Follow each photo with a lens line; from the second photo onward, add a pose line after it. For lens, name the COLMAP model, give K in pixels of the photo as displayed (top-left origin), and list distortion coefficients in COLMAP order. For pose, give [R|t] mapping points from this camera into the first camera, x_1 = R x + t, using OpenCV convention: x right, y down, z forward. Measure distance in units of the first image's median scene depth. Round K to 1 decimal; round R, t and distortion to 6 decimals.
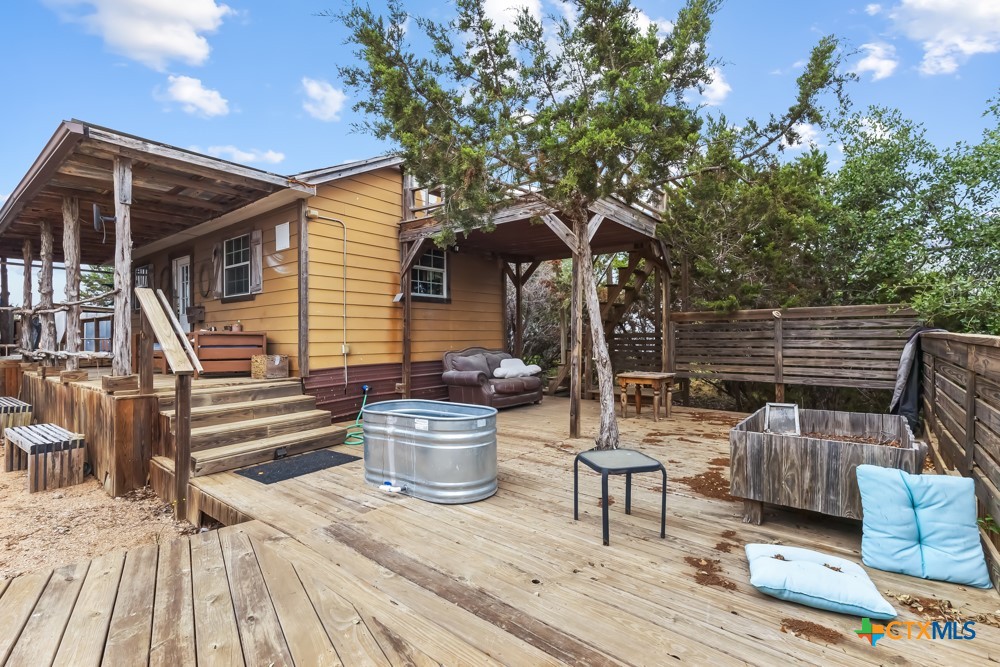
lens RADIAL K [[461.5, 0, 499.7], [0, 461.5, 333.4], [0, 0, 1]] dist [0.000750, 0.000357]
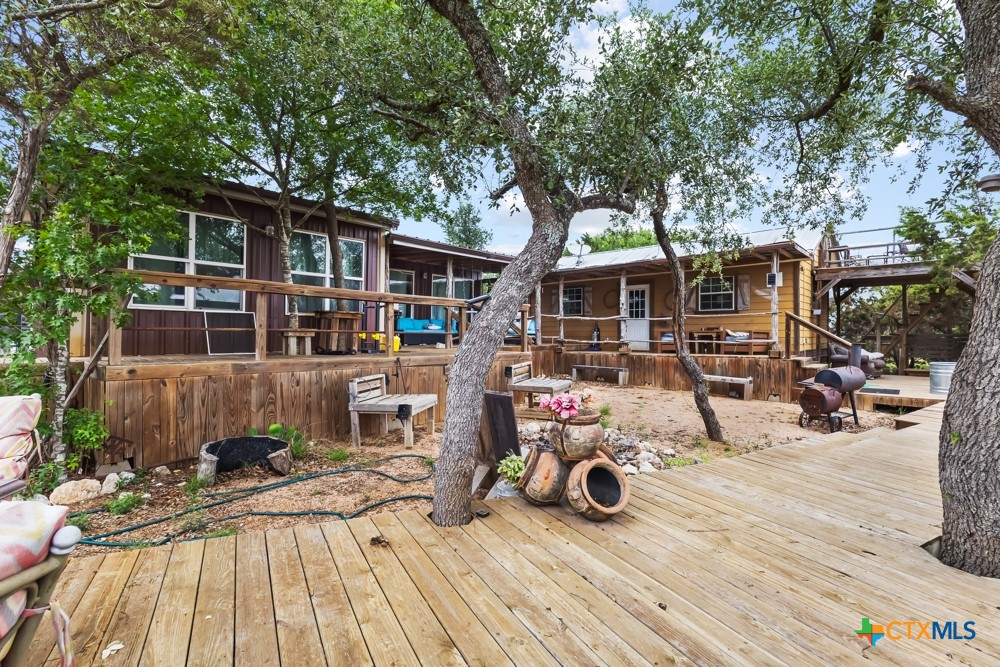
lens RADIAL K [[461.5, 0, 502.3], [0, 461.5, 328.3], [0, 0, 1]] dist [0.000750, 0.000357]
pose [[0.993805, 0.012487, -0.110433, -1.458334], [-0.014091, 0.999806, -0.013763, 0.029088], [0.110239, 0.015234, 0.993788, -1.038218]]
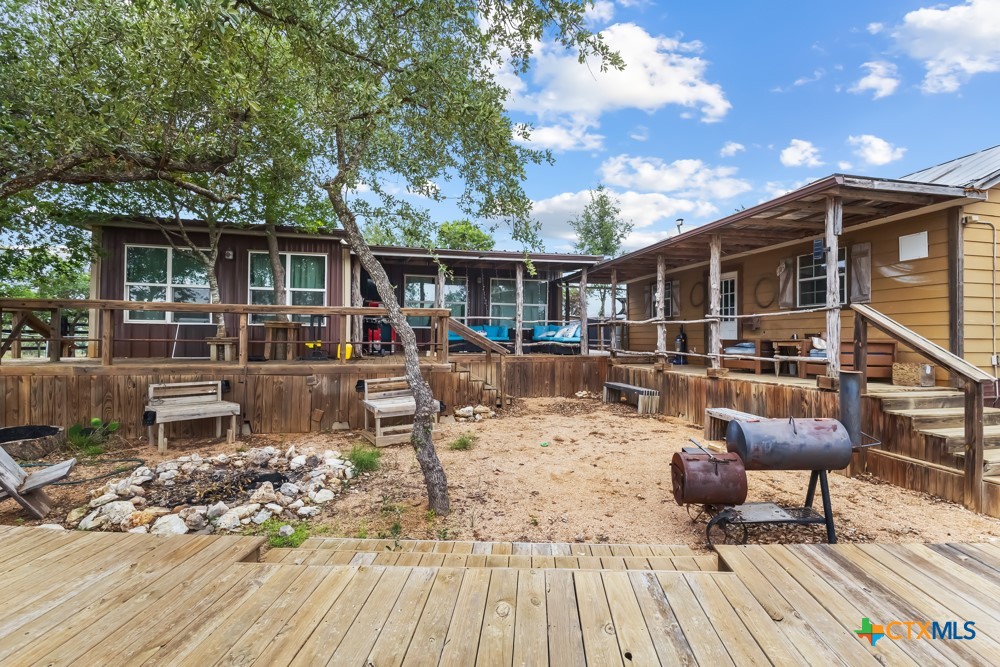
lens RADIAL K [[461.5, 0, 502.0], [0, 461.5, 334.7], [0, 0, 1]] dist [0.000750, 0.000357]
pose [[0.760841, 0.011850, -0.648830, -0.522190], [-0.015144, 0.999885, 0.000503, -0.003376], [0.648761, 0.009443, 0.760933, -0.374468]]
